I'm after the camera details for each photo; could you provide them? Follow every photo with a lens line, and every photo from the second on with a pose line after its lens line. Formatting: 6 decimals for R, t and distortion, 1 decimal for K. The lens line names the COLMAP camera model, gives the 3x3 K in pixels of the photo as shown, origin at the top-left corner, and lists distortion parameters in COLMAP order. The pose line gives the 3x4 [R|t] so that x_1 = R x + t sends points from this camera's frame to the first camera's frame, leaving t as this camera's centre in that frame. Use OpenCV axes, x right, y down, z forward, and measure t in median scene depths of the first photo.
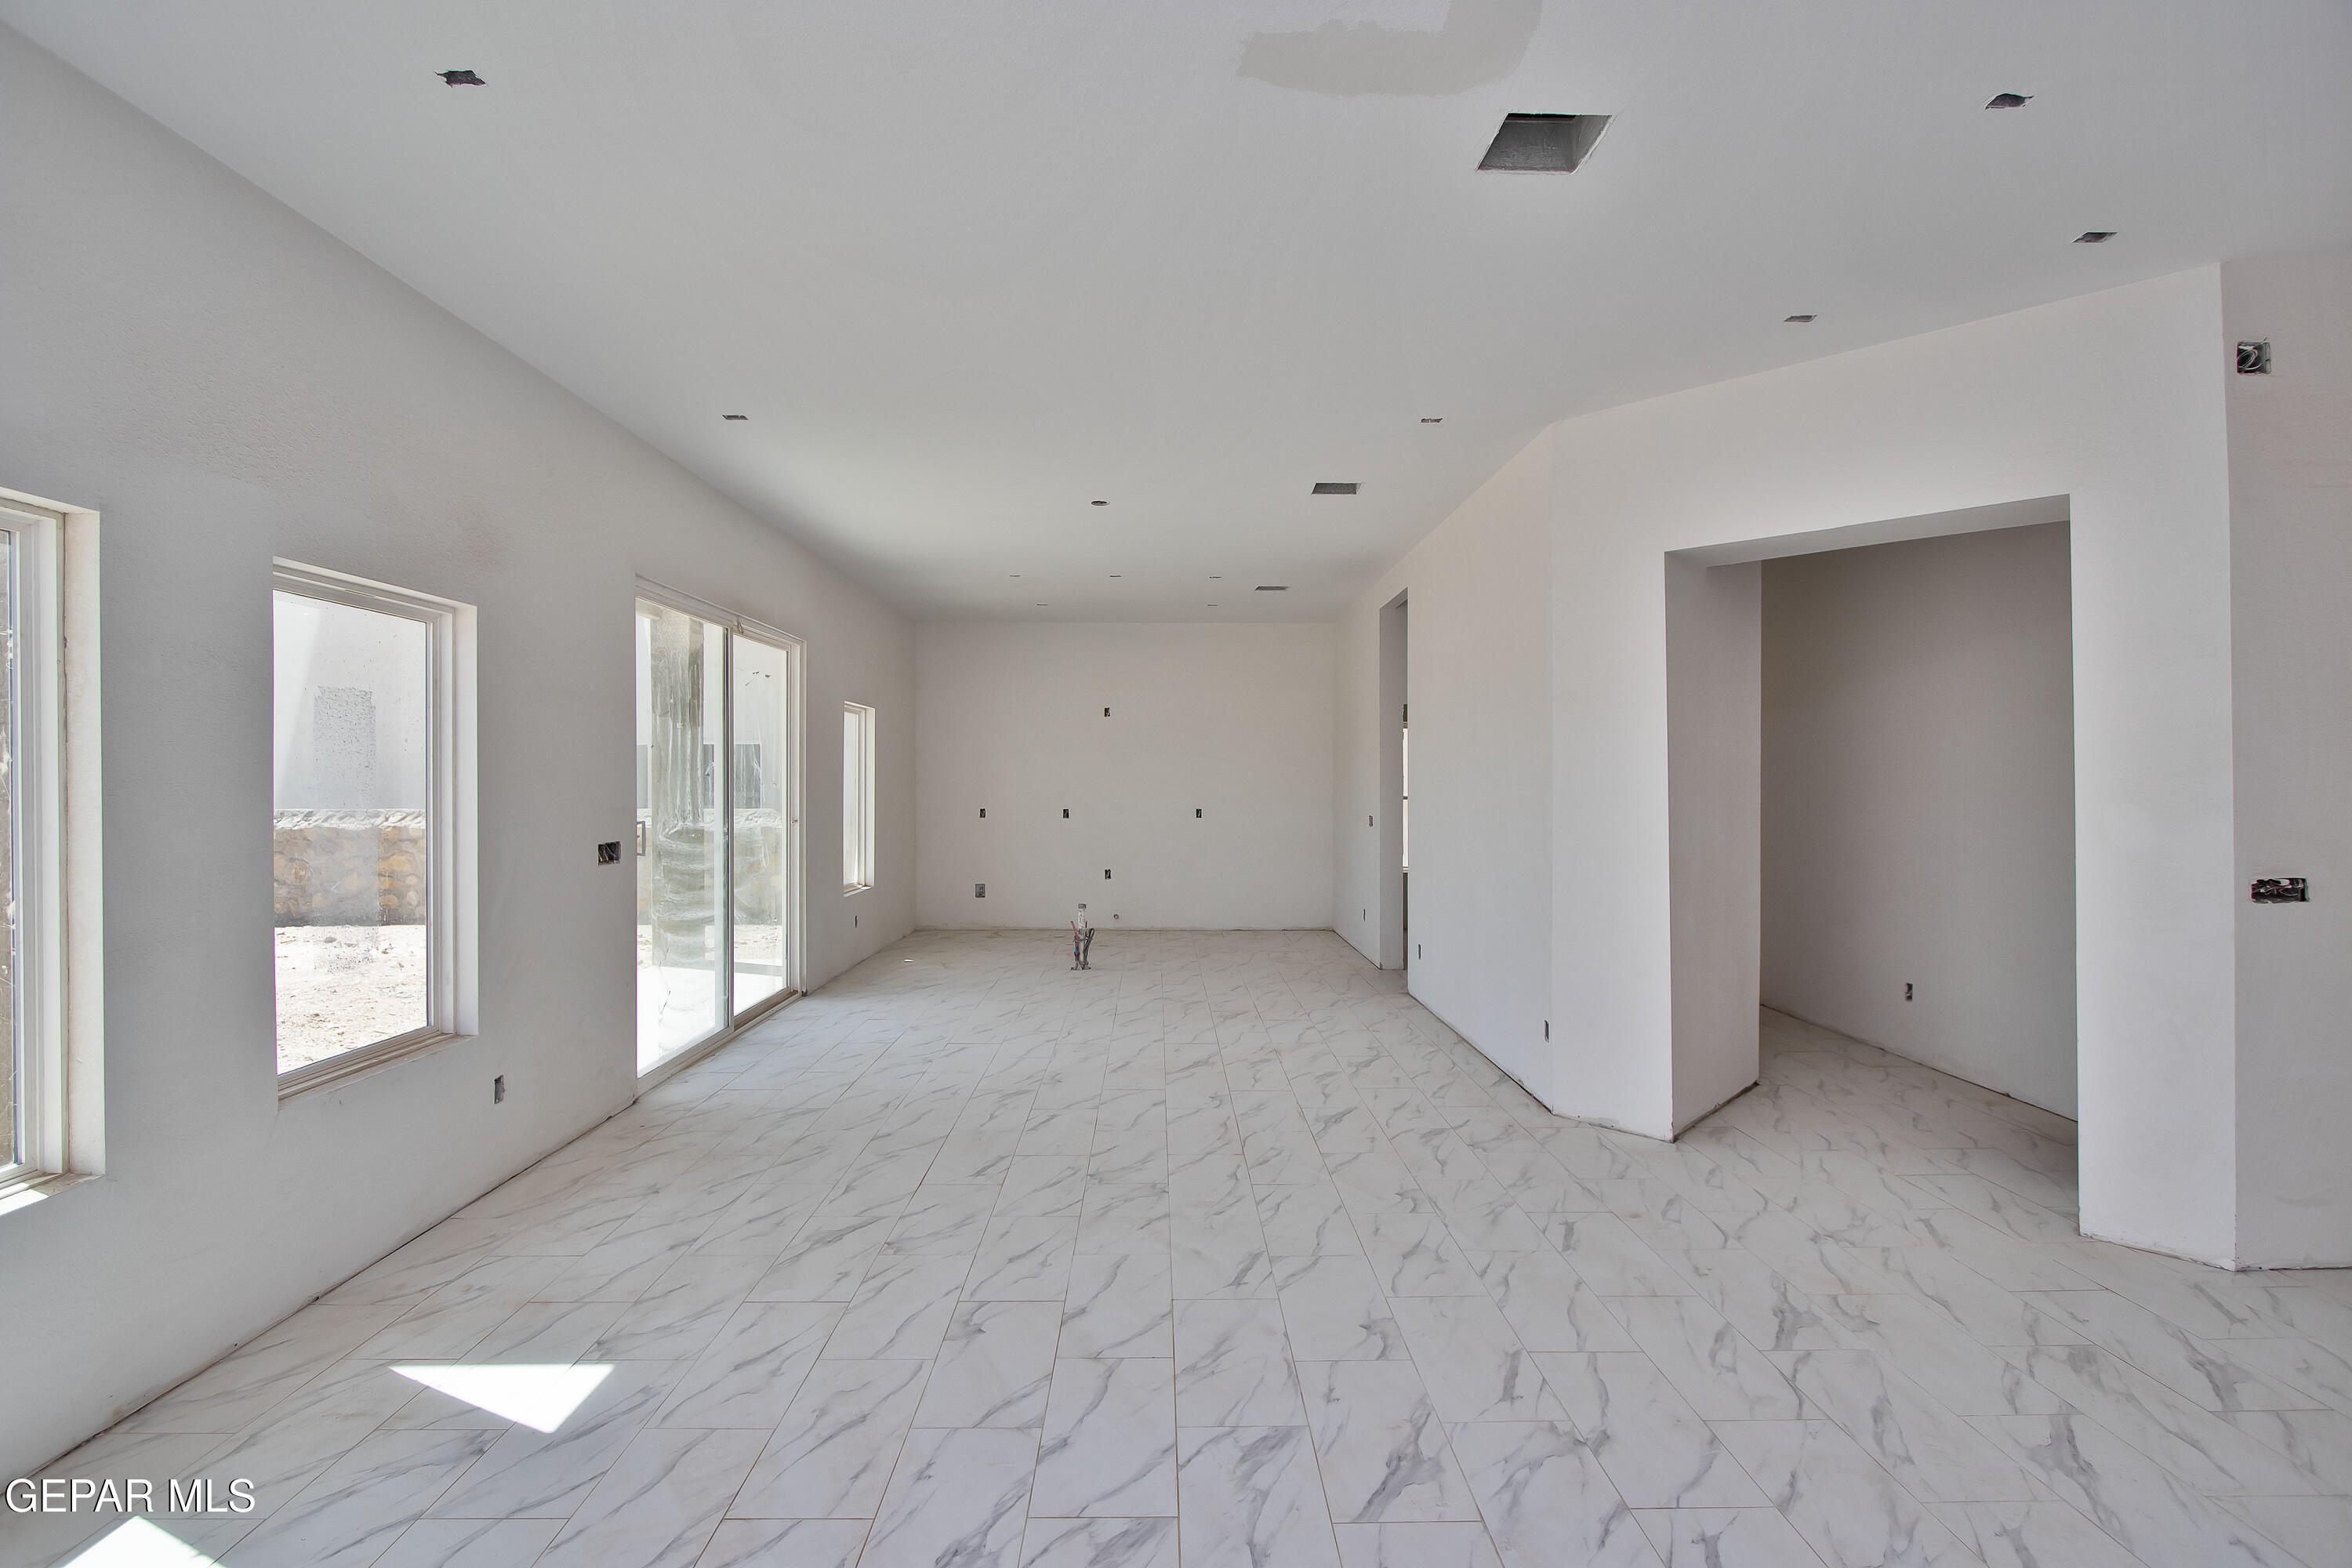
lens RADIAL K [[1089.9, 0, 1178.8], [0, 1089.9, 790.2], [0, 0, 1]] dist [-0.019961, 0.005587]
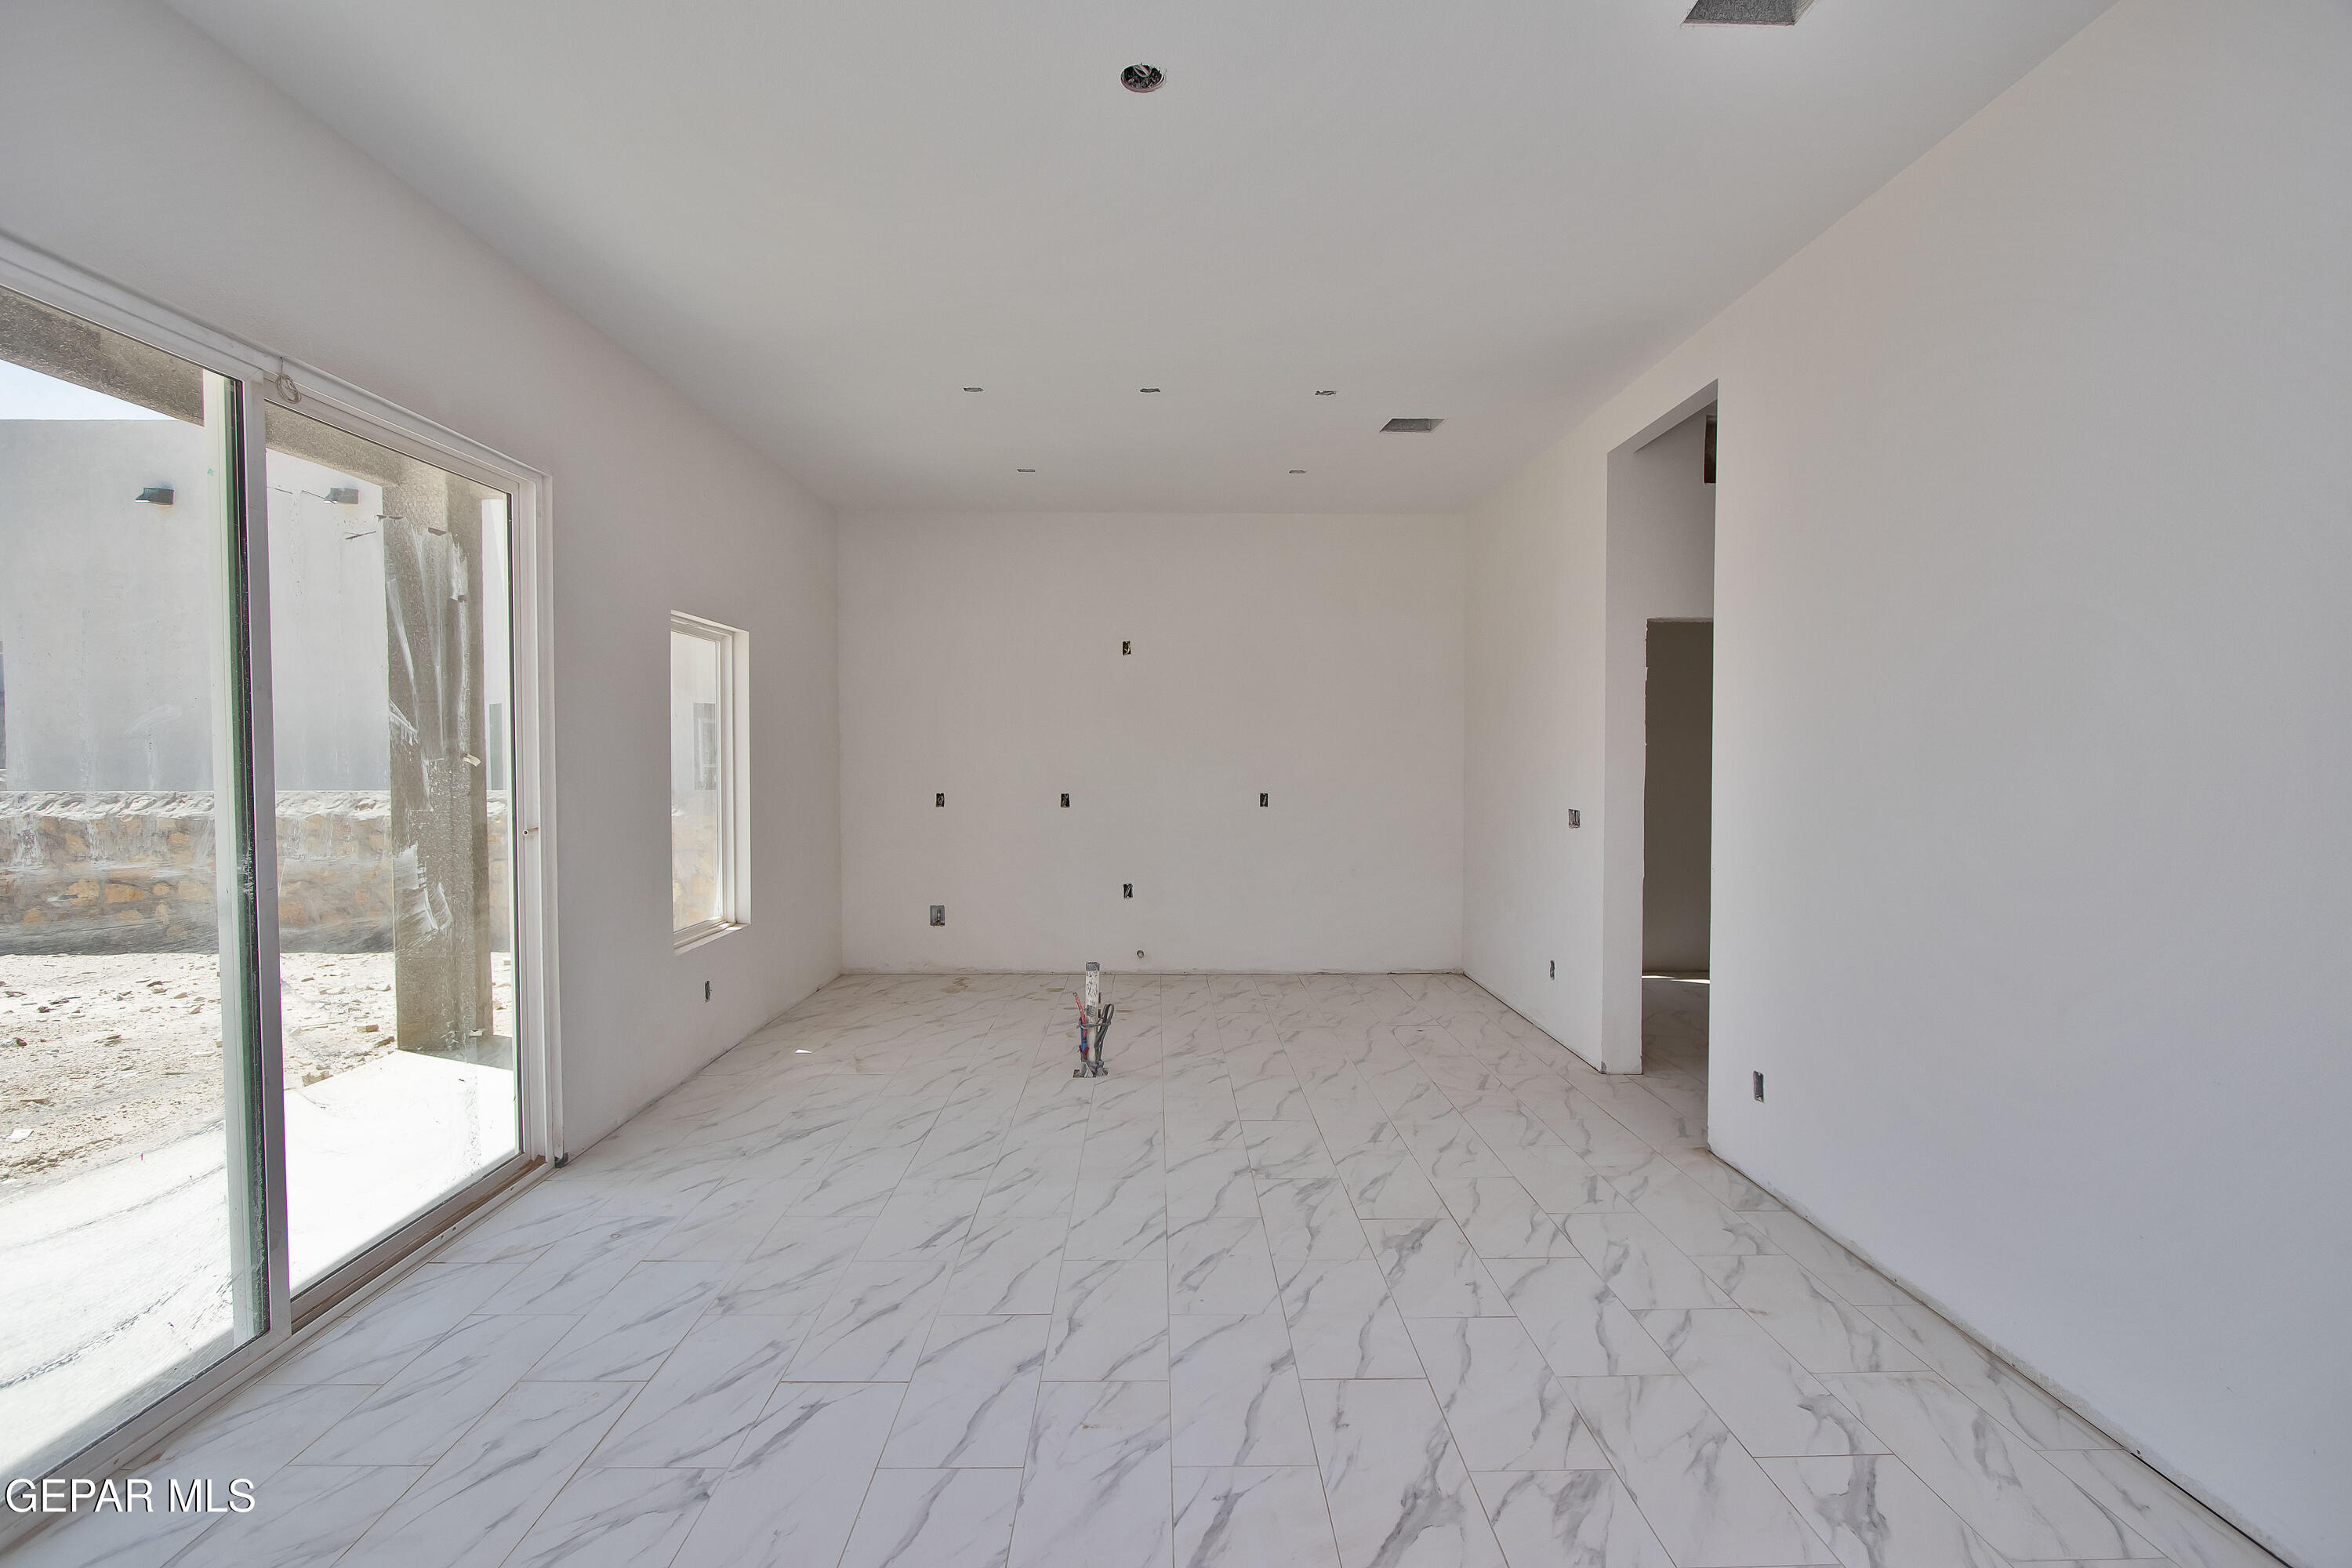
lens RADIAL K [[1080.7, 0, 1174.4], [0, 1080.7, 763.1], [0, 0, 1]] dist [0.168138, 0.000183]
pose [[0.999988, -0.001794, 0.004571, -0.093829], [0.001794, 0.999998, -0.000086, -0.004318], [-0.004571, 0.000094, 0.999990, 0.786631]]
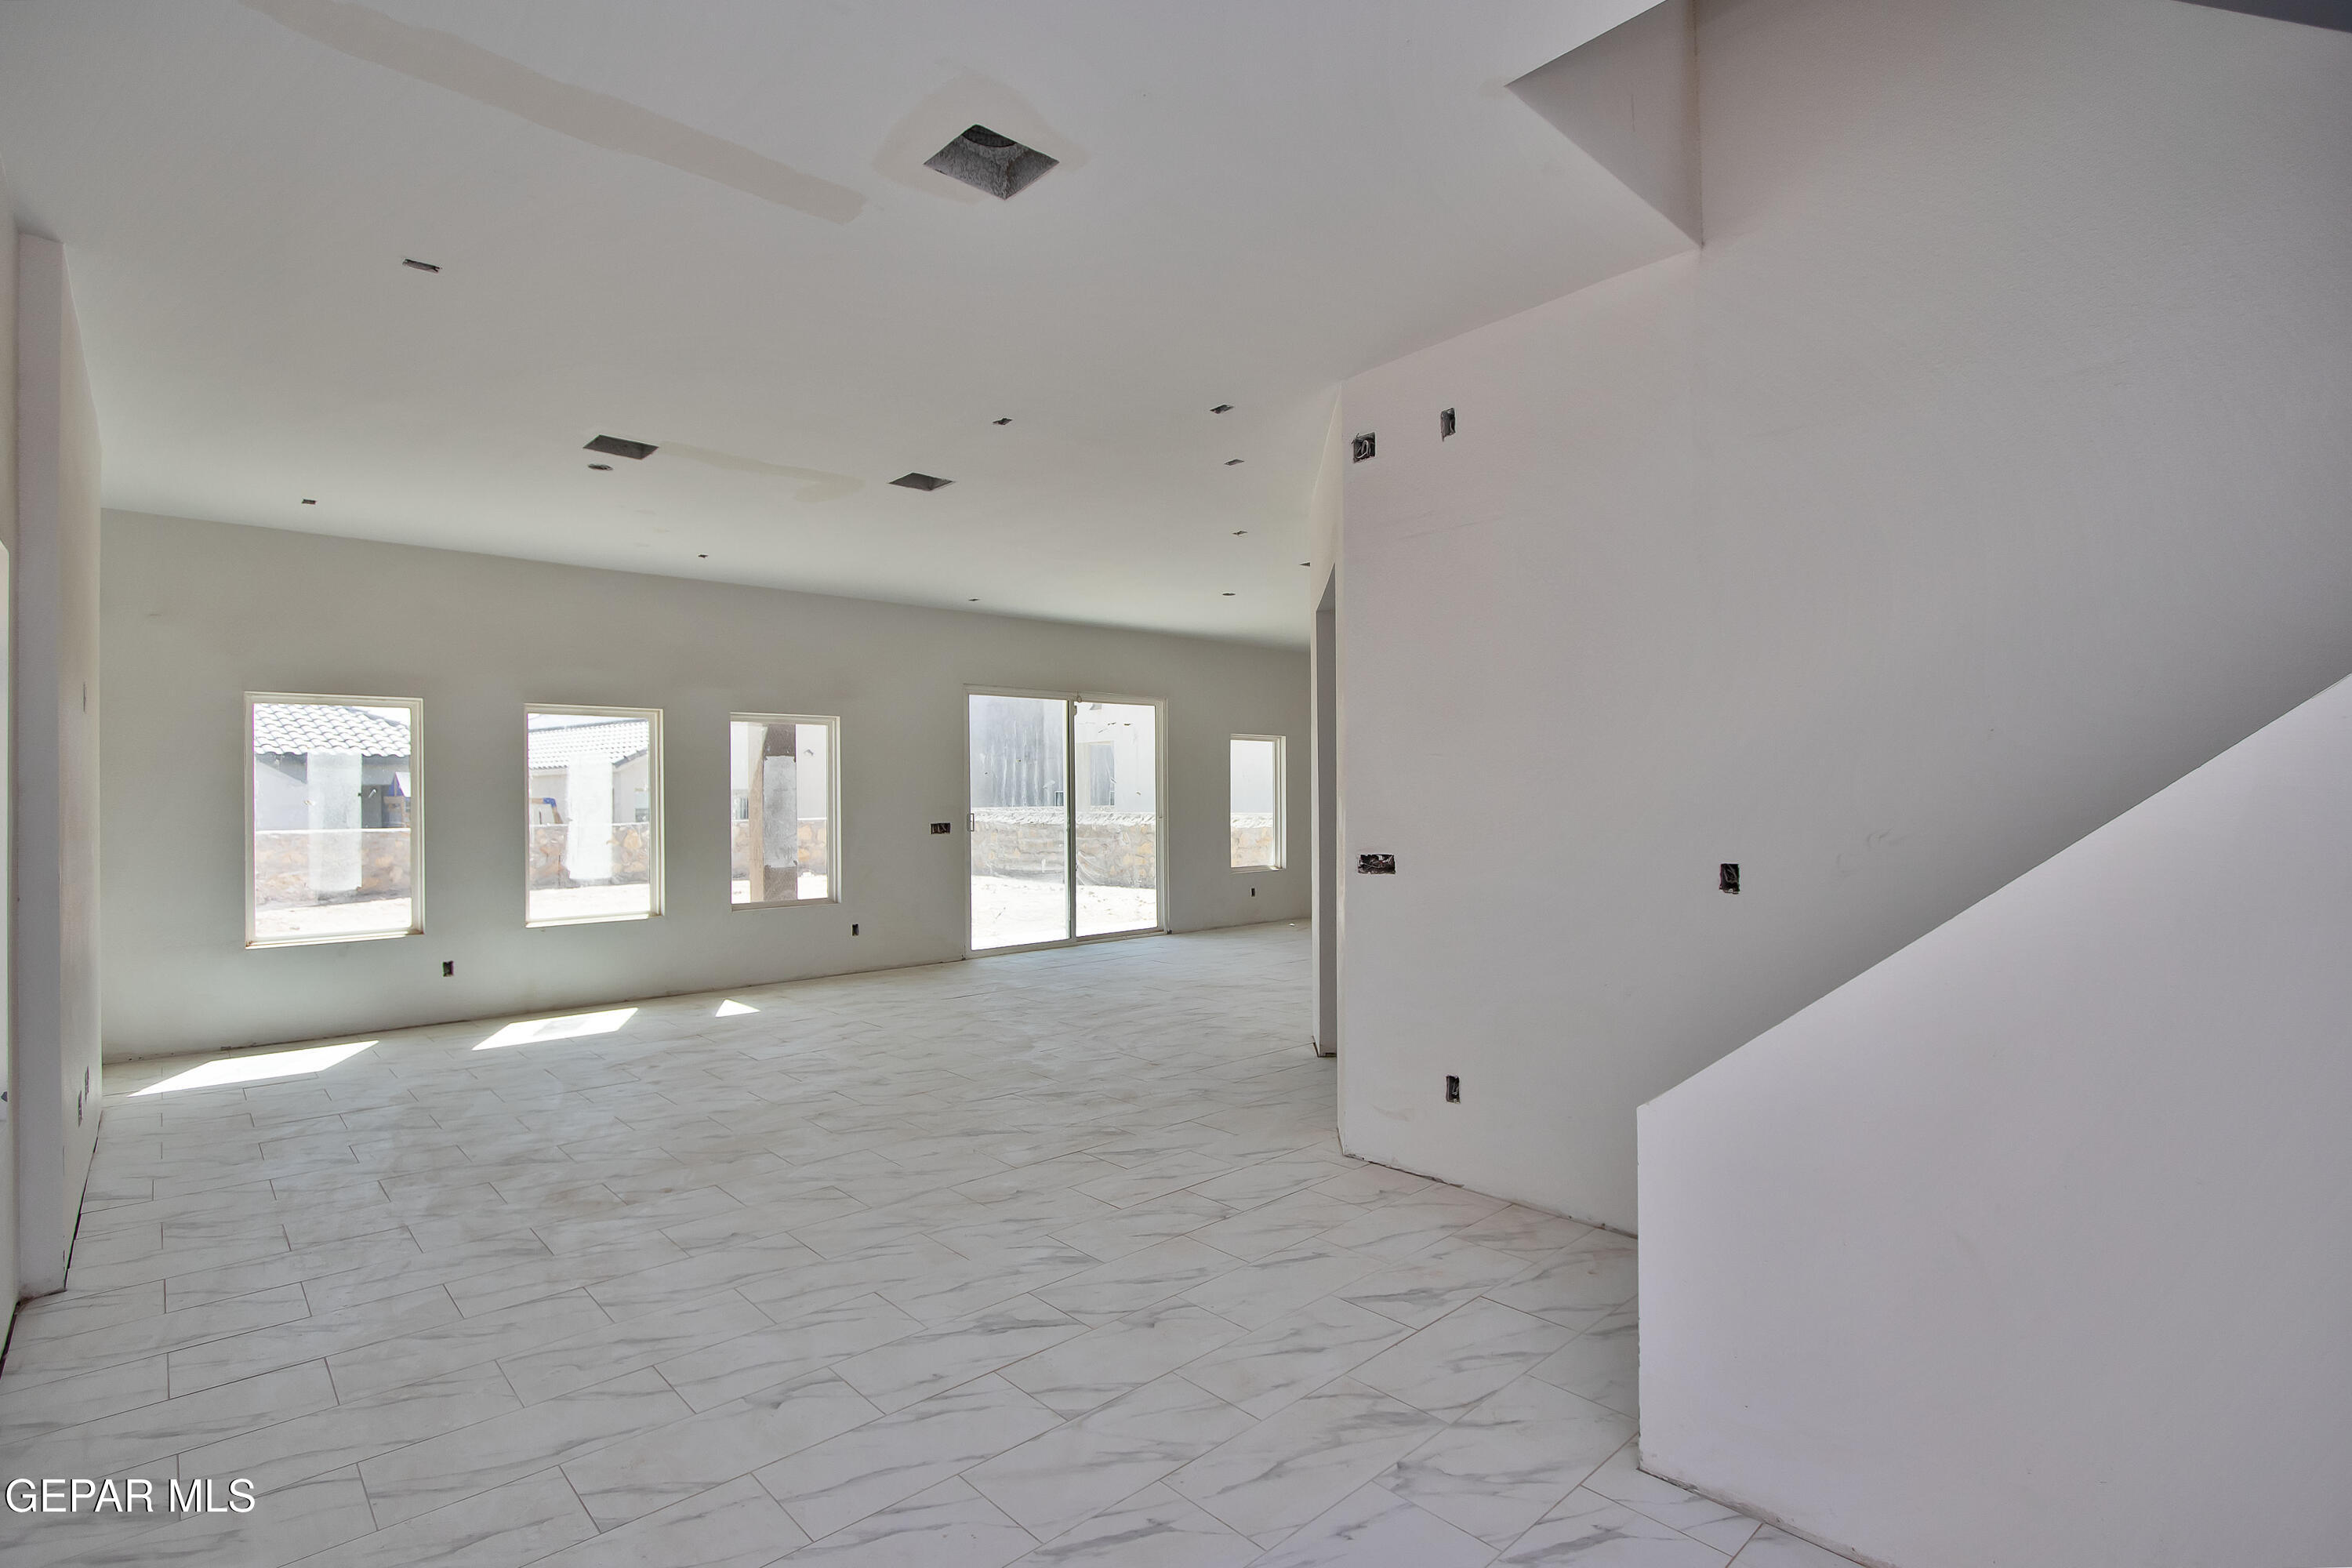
lens RADIAL K [[1078.7, 0, 1124.1], [0, 1078.7, 795.2], [0, 0, 1]] dist [-0.000322, 0.000039]
pose [[0.657407, -0.011646, -0.753445, 1.294591], [0.009304, 0.999930, -0.007337, 0.013707], [0.753478, -0.002187, 0.657470, -0.043882]]
